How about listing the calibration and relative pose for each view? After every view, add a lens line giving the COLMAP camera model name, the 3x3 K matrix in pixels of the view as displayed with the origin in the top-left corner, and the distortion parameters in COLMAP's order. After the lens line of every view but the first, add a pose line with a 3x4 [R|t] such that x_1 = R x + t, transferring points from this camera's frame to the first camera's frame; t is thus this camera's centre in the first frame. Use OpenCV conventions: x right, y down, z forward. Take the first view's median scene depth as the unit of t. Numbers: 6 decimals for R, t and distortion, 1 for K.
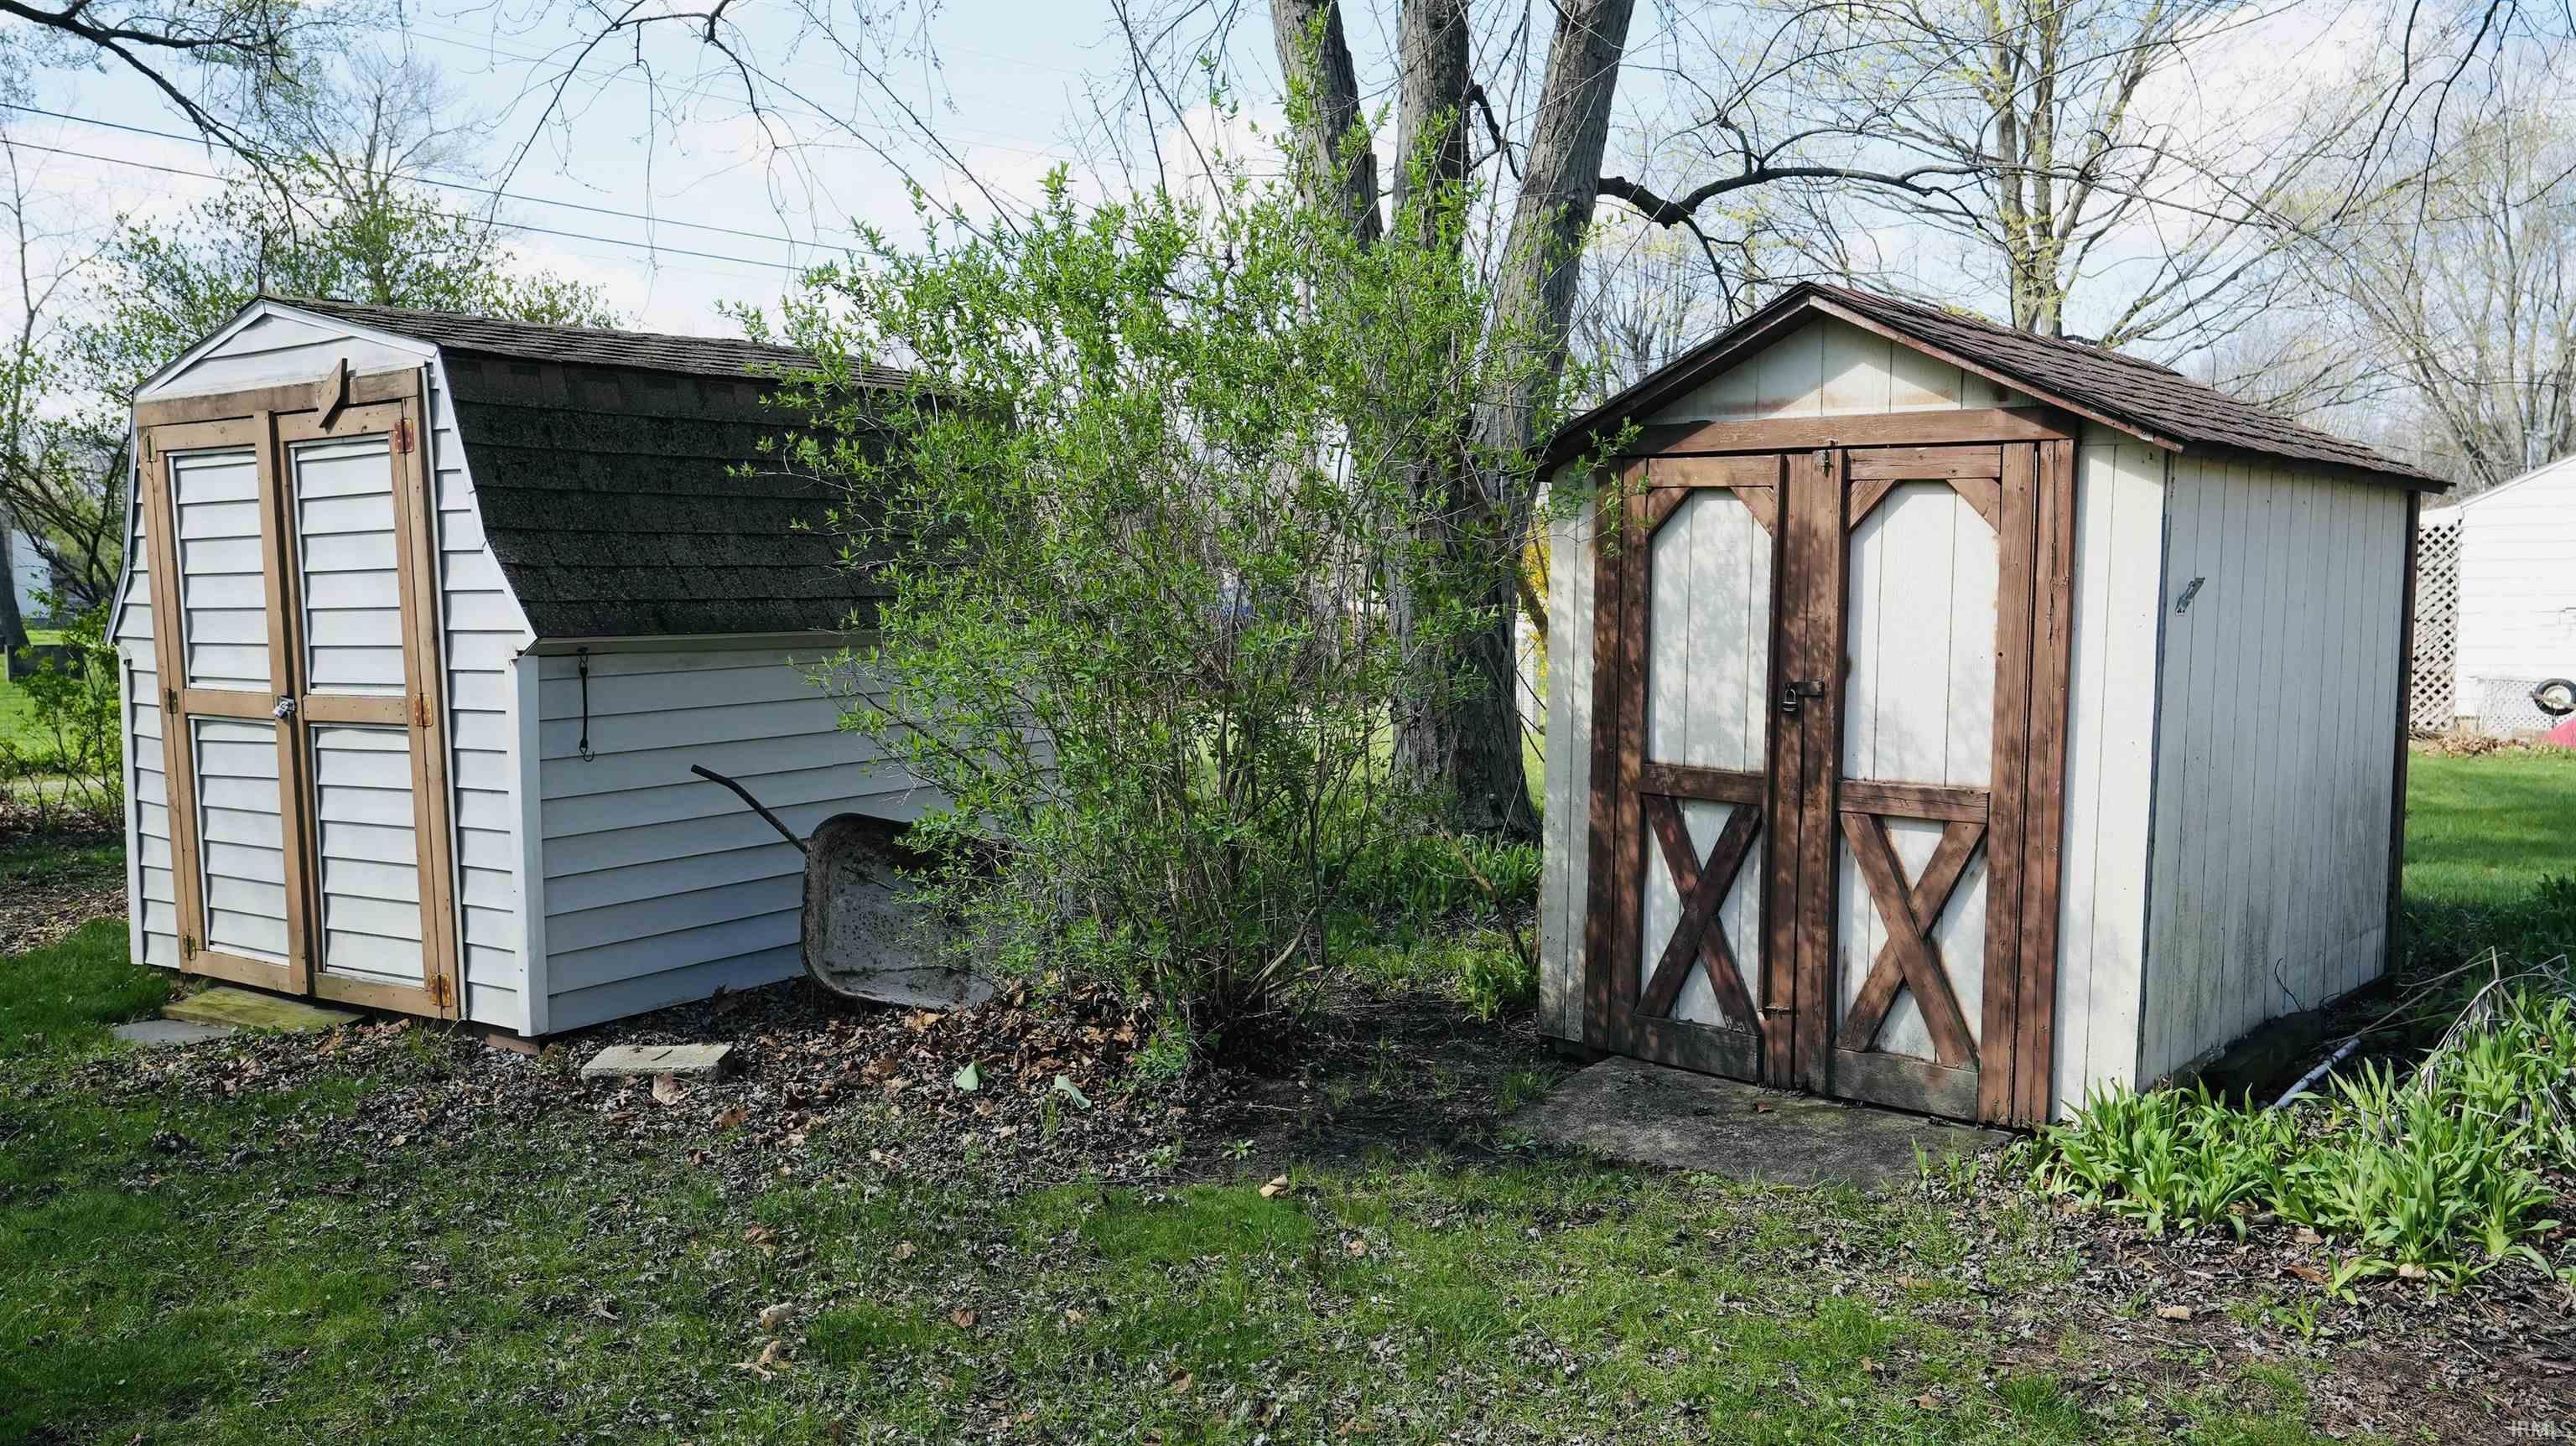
lens RADIAL K [[1973.2, 0, 1288.0], [0, 1973.2, 723.0], [0, 0, 1]] dist [-0.005402, -0.001790]
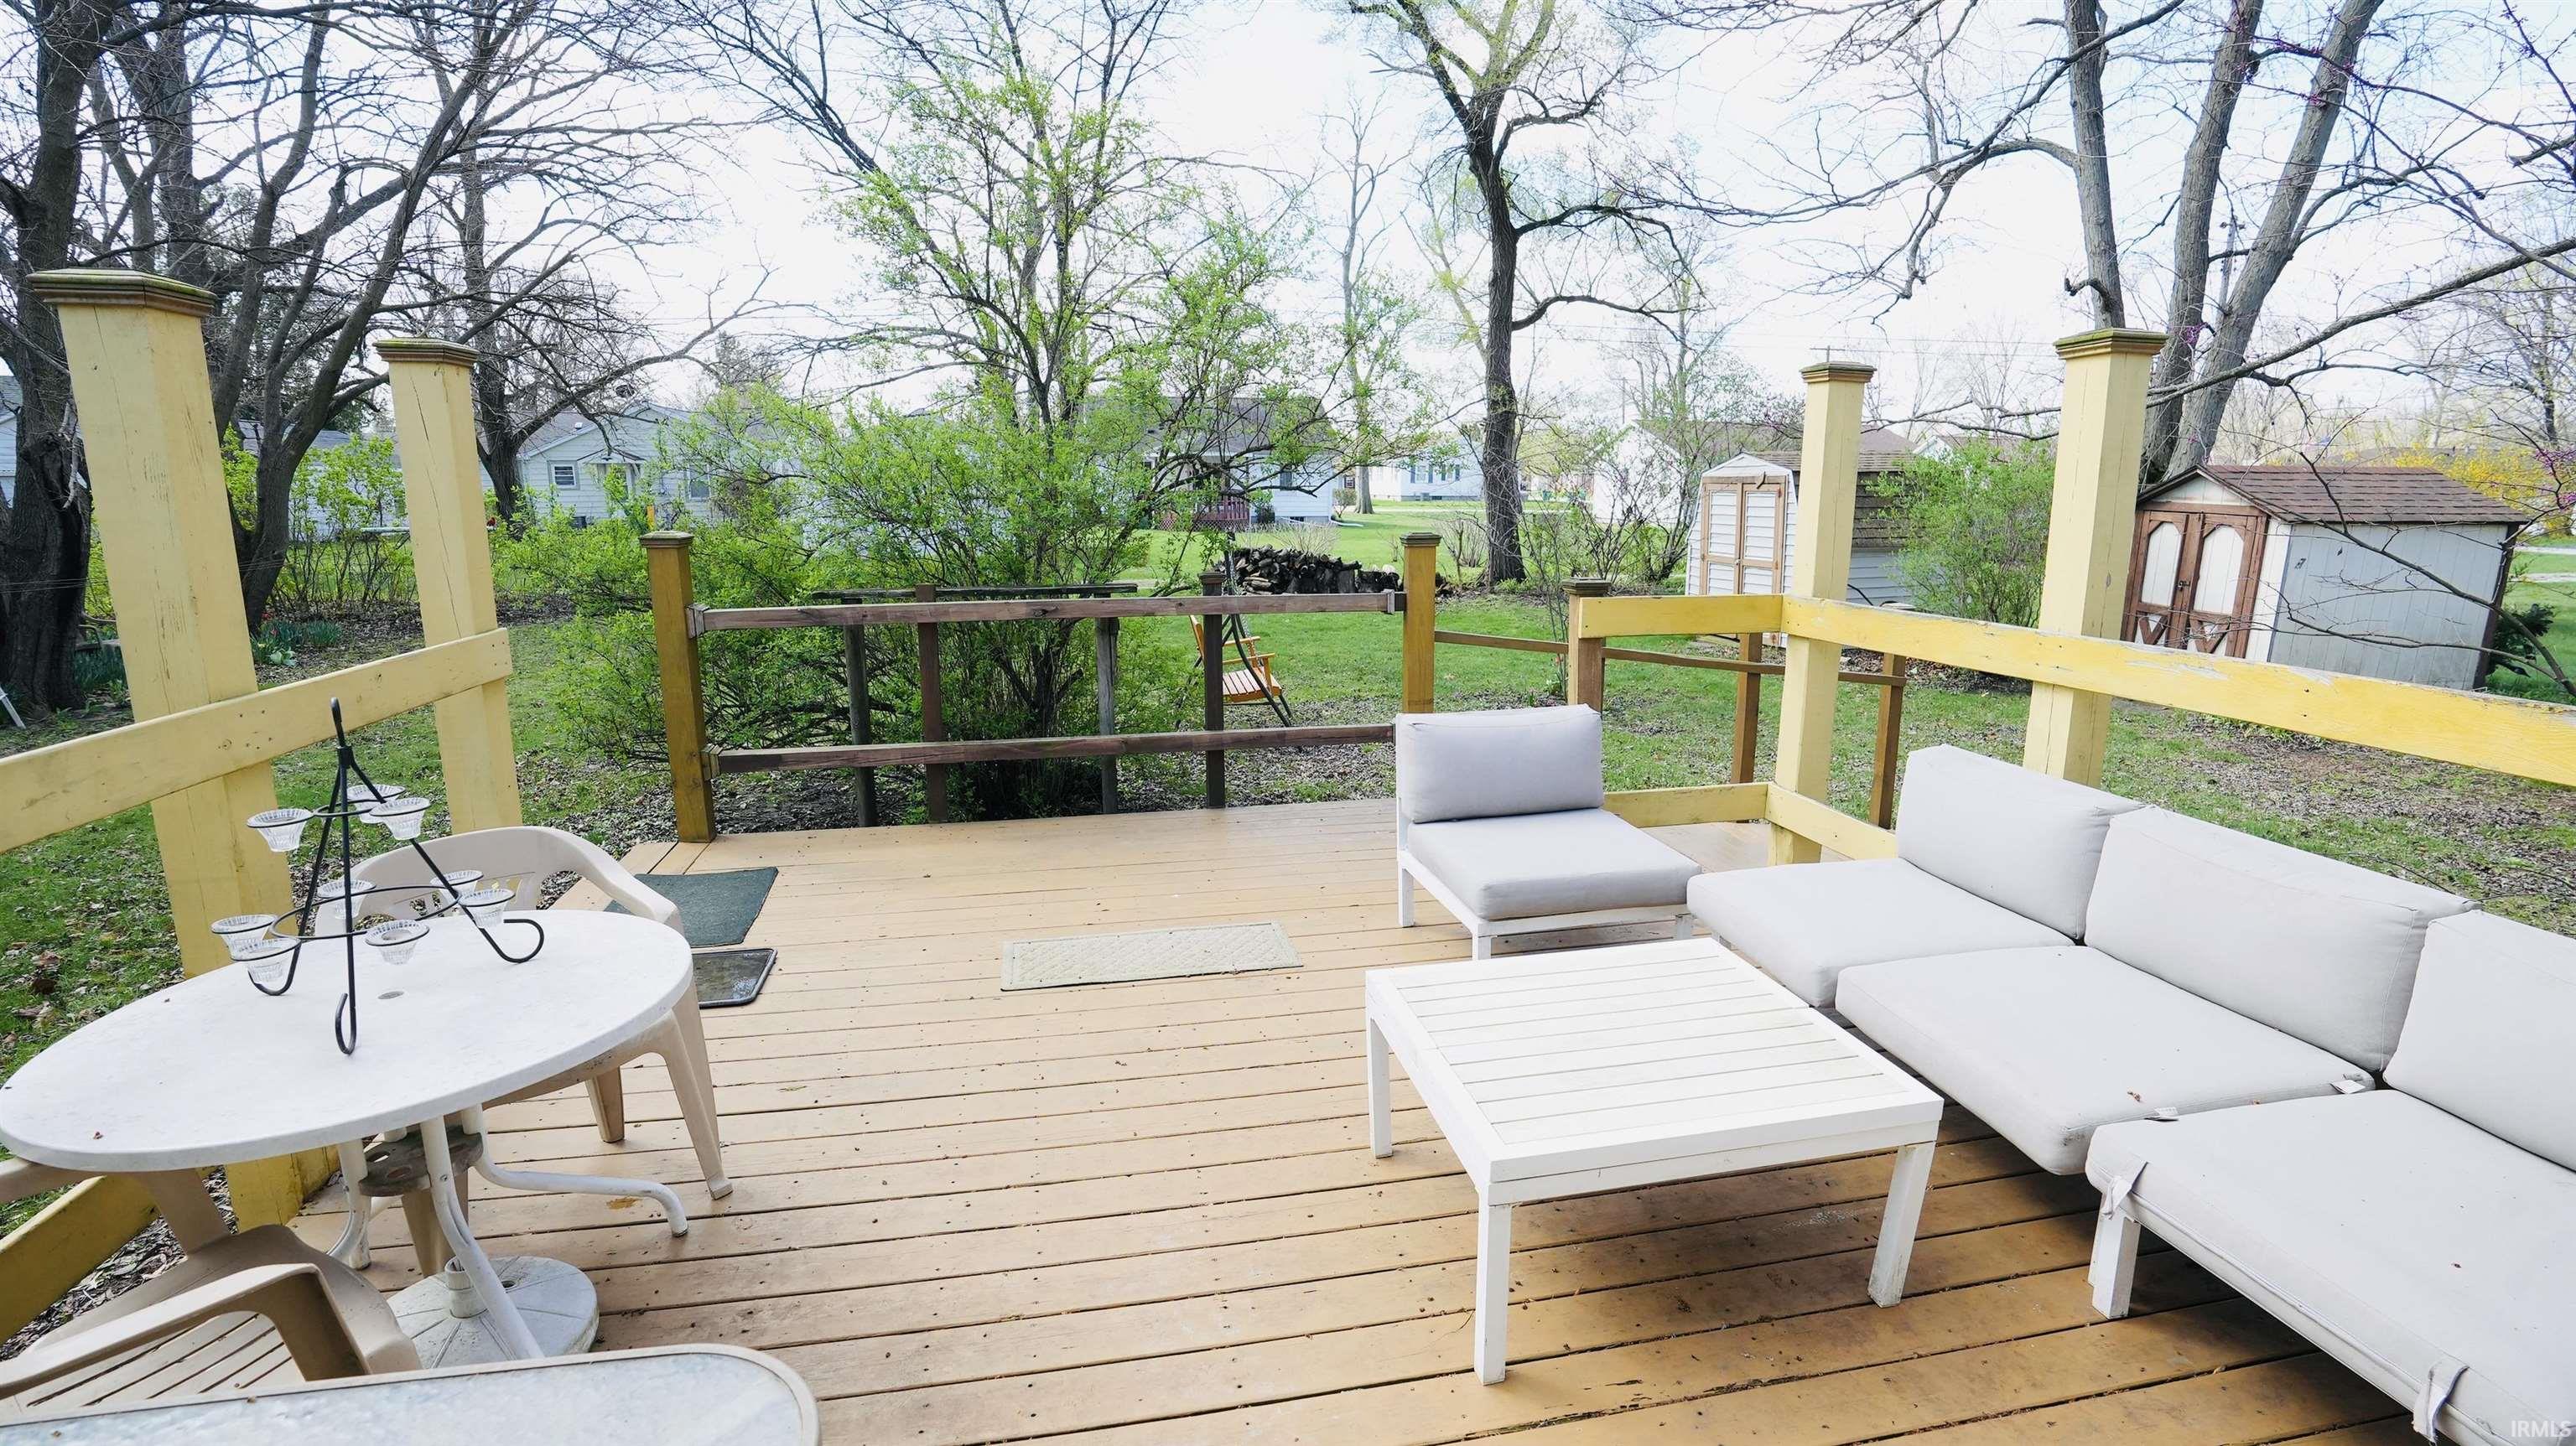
lens RADIAL K [[1169.5, 0, 1288.0], [0, 1169.5, 723.0], [0, 0, 1]] dist [-0.061662, -0.000054]
pose [[0.747990, 0.135473, -0.649736, 0.375173], [-0.042413, 0.986702, 0.156906, -0.016151], [0.662353, -0.089807, 0.743790, -1.420187]]
